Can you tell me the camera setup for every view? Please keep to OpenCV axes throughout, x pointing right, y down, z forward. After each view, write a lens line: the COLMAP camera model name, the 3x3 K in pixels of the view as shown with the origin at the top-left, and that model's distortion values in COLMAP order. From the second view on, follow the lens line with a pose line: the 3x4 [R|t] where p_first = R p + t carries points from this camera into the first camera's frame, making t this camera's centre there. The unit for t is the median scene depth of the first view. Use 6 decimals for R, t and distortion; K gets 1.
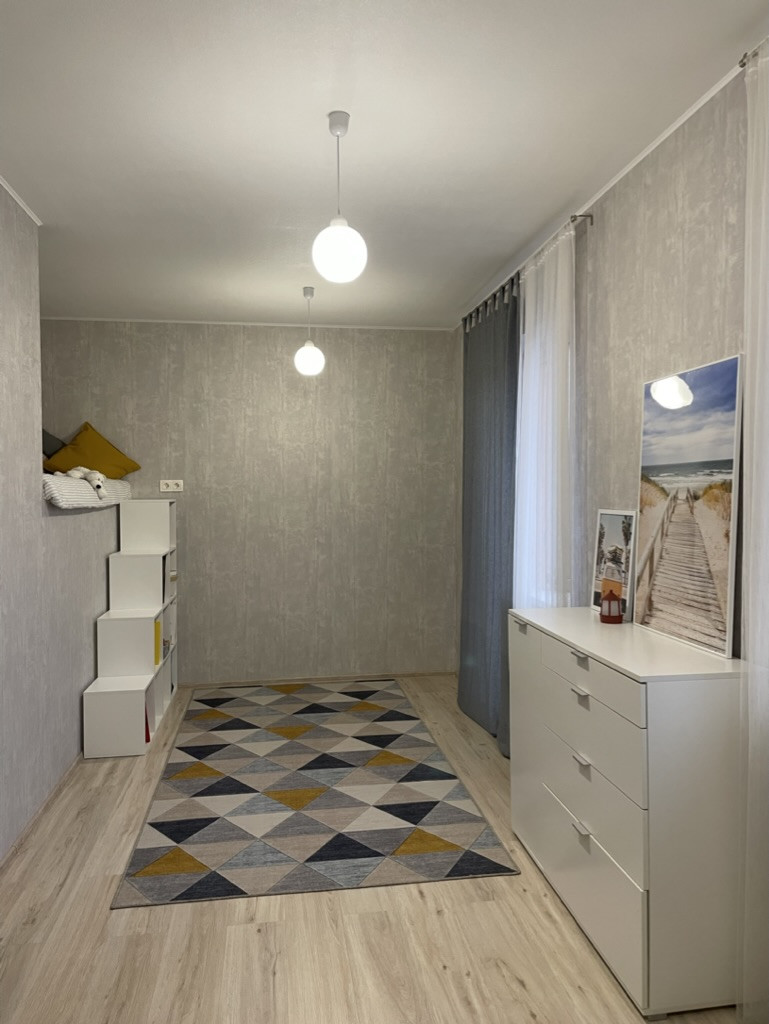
lens RADIAL K [[780.0, 0, 385.0], [0, 780.0, 504.7], [0, 0, 1]] dist [0.075178, -0.091433]
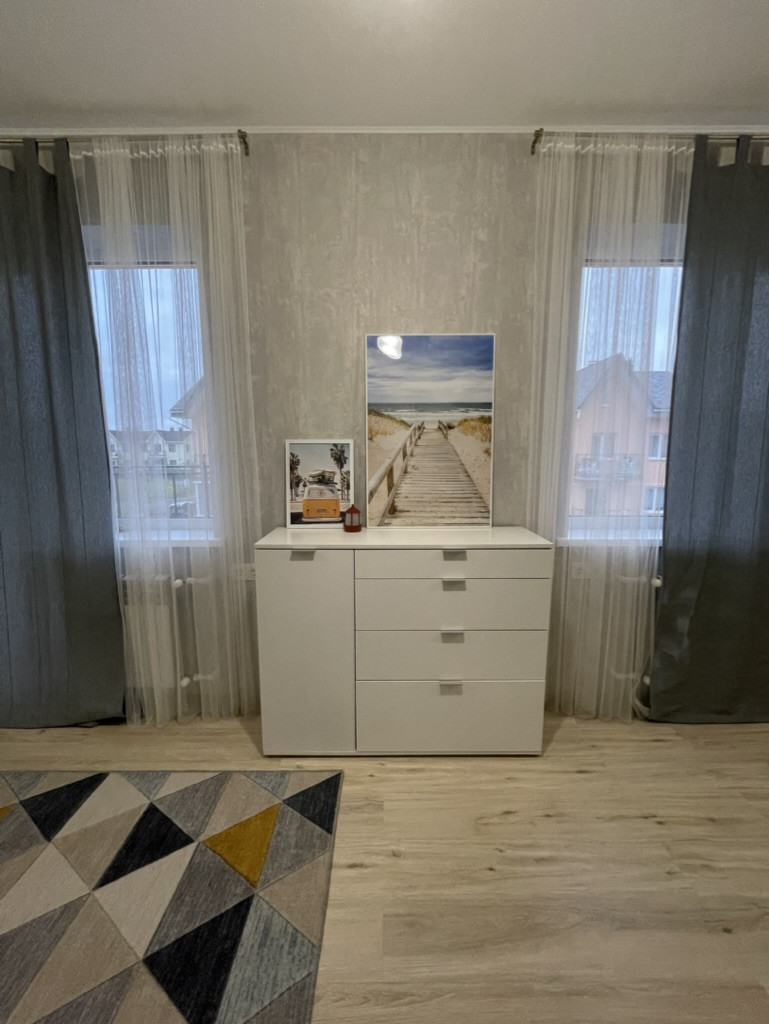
lens RADIAL K [[415.7, 0, 383.3], [0, 415.7, 514.6], [0, 0, 1]] dist [-0.001341, -0.000626]
pose [[0.134703, -0.129550, 0.982381, -0.290229], [0.018198, 0.991573, 0.128267, 0.036383], [-0.990719, 0.000599, 0.135926, 0.742197]]
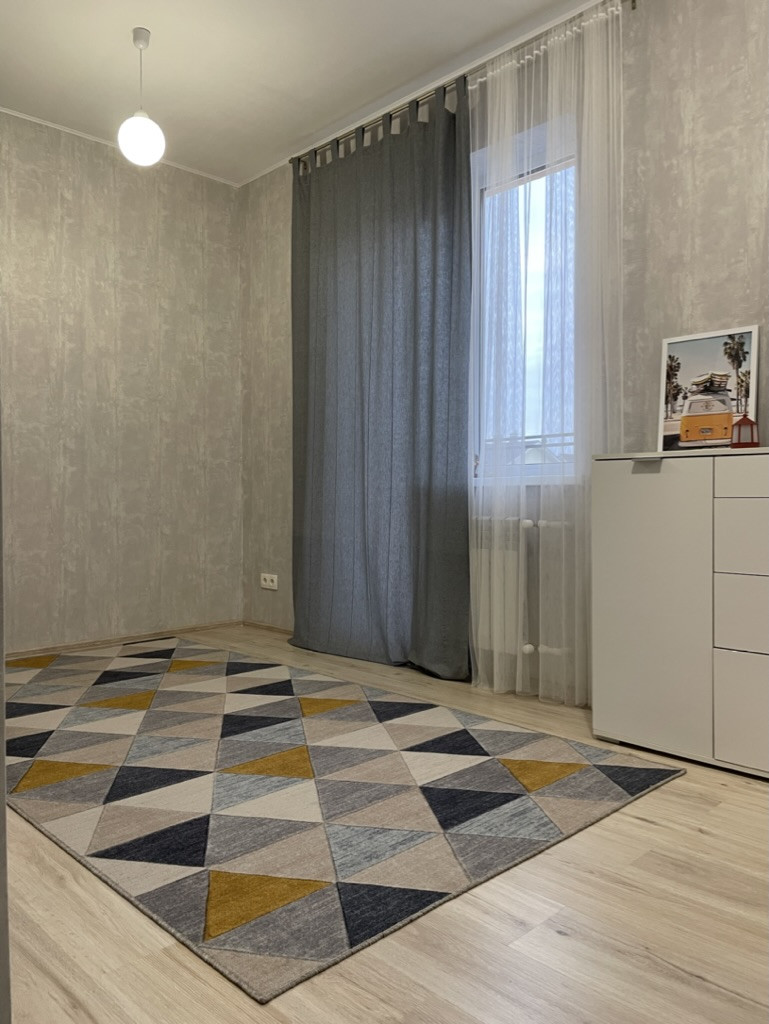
lens RADIAL K [[780.0, 0, 385.2], [0, 780.0, 511.8], [0, 0, 1]] dist [0.075178, -0.091433]
pose [[0.806238, -0.004138, 0.591577, -0.447844], [0.007565, 0.999966, -0.003315, 0.182389], [-0.591543, 0.007148, 0.806242, 0.469579]]
